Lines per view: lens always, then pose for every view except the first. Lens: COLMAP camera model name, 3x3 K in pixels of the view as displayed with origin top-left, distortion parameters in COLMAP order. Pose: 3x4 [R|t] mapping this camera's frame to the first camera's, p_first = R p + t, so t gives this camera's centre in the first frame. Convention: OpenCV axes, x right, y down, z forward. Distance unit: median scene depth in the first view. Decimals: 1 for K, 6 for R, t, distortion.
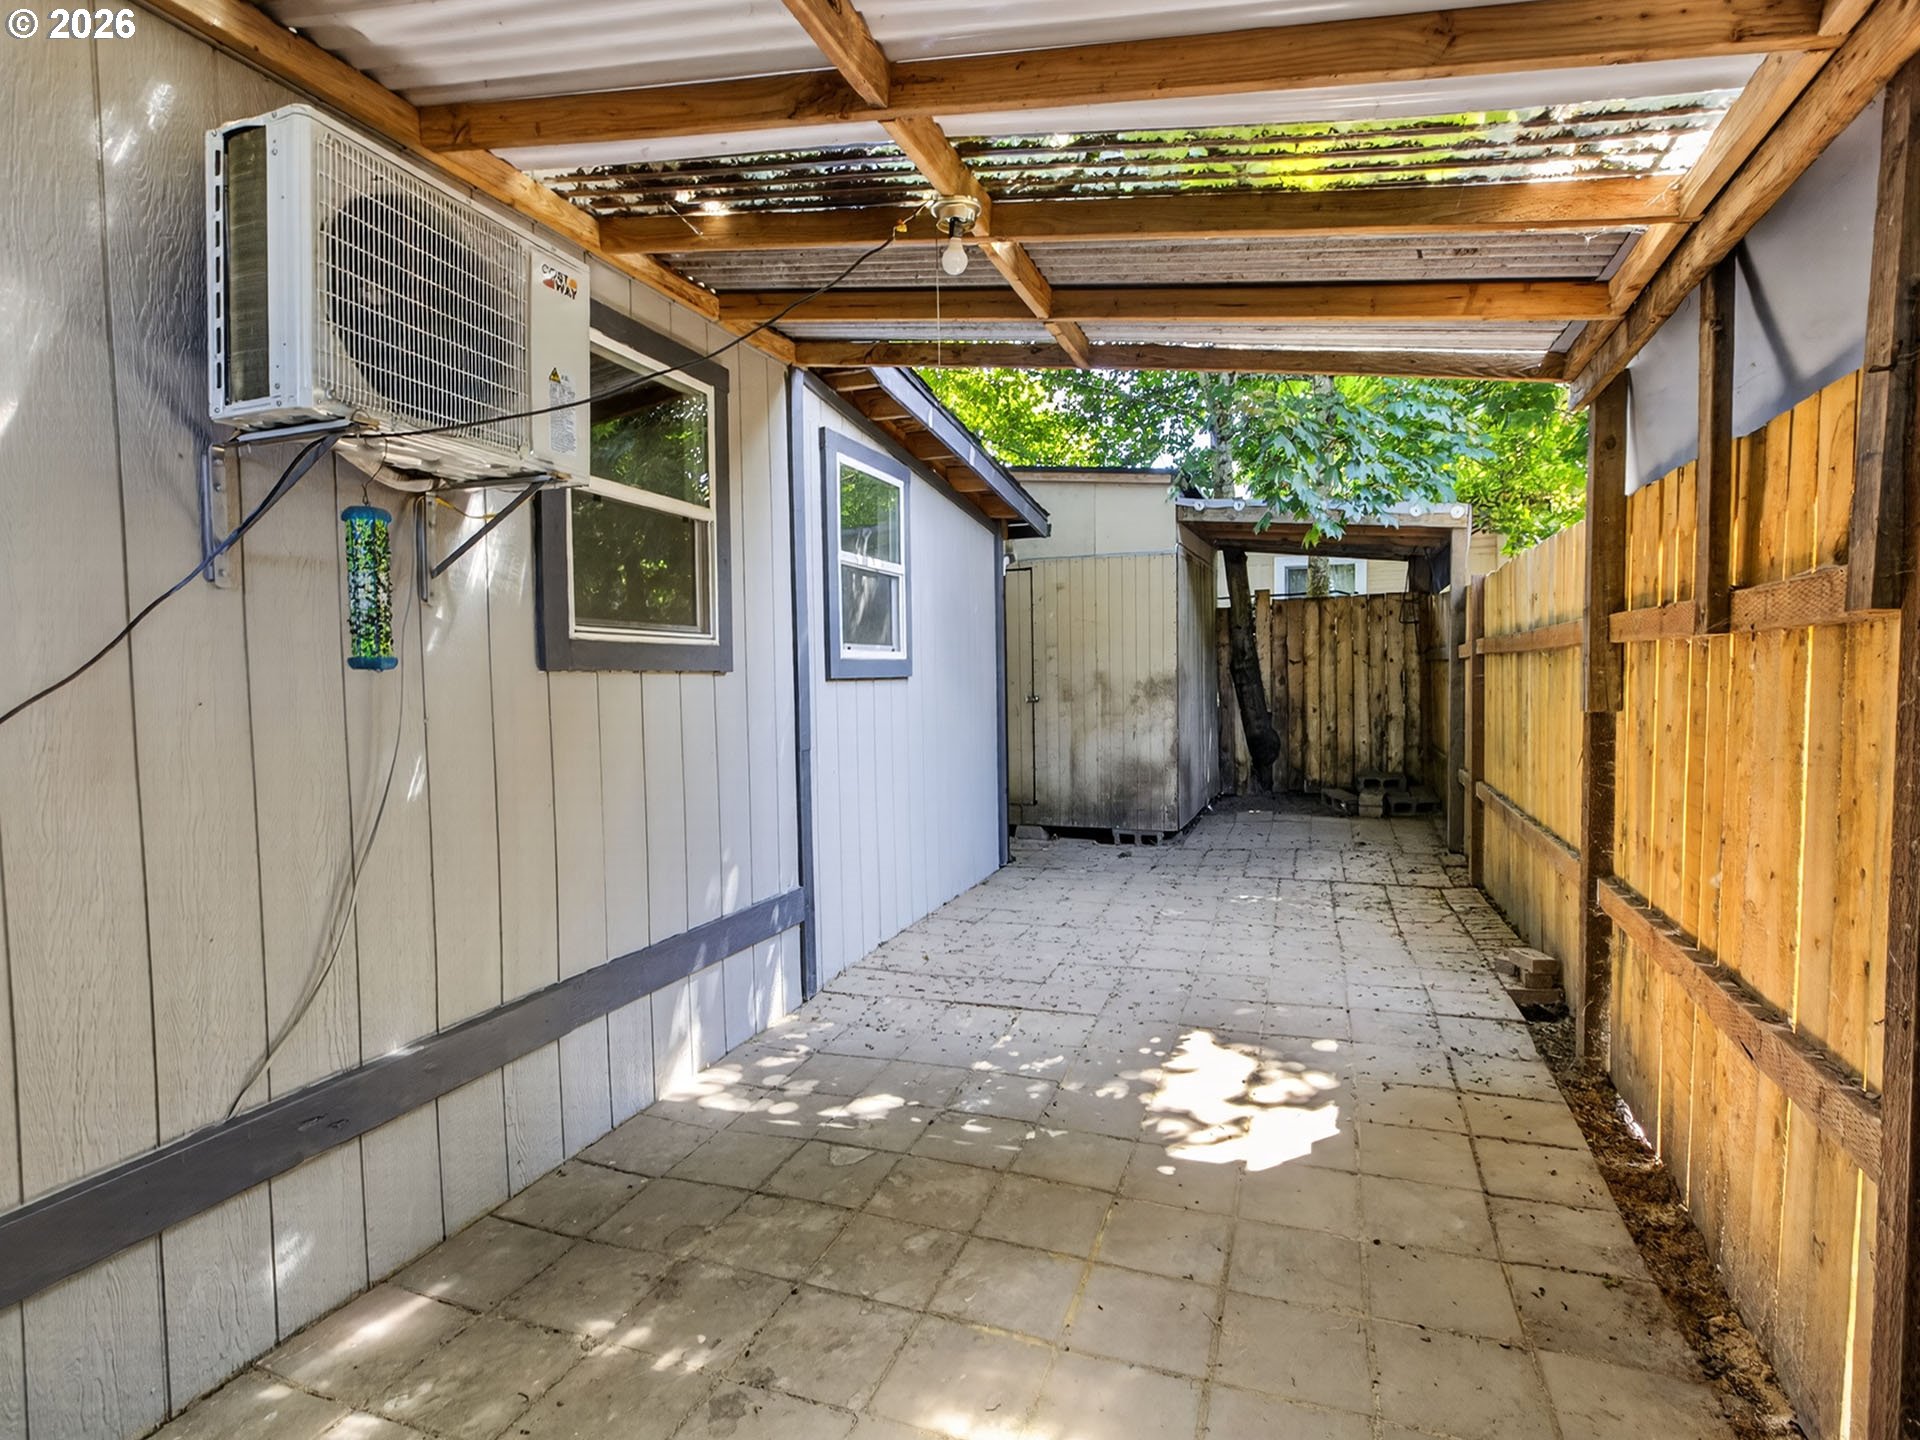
lens RADIAL K [[979.9, 0, 953.2], [0, 979.9, 722.9], [0, 0, 1]] dist [-0.001815, 0.000474]
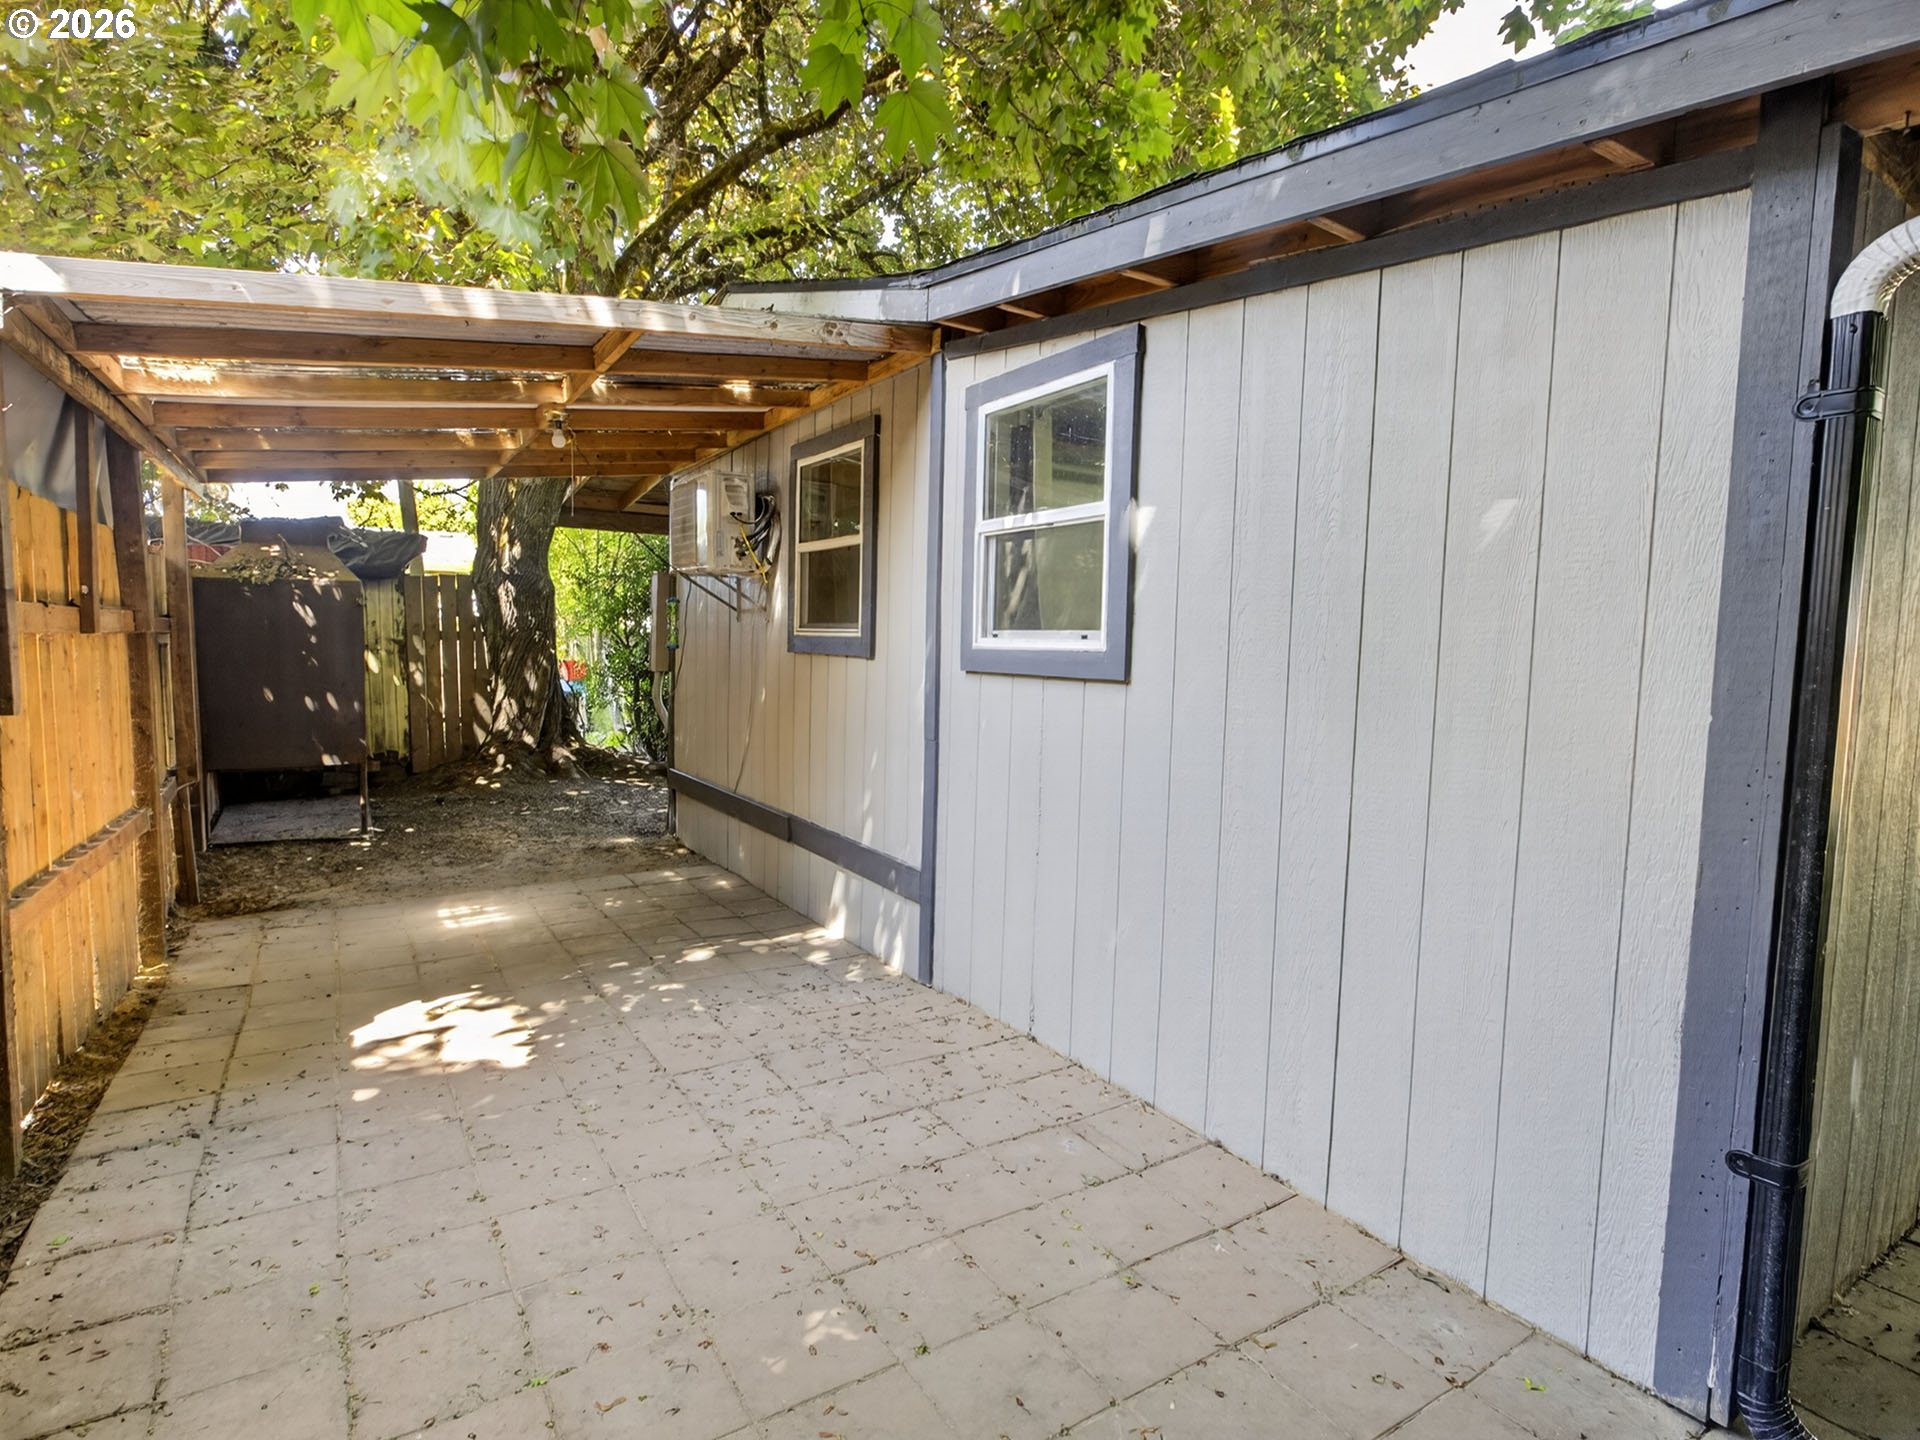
lens RADIAL K [[979.9, 0, 953.2], [0, 979.9, 722.9], [0, 0, 1]] dist [-0.001815, 0.000474]
pose [[-0.610214, 0.070577, -0.789087, 0.816784], [-0.050246, 0.990571, 0.127454, -0.156240], [0.790642, 0.117423, -0.600914, 2.139295]]
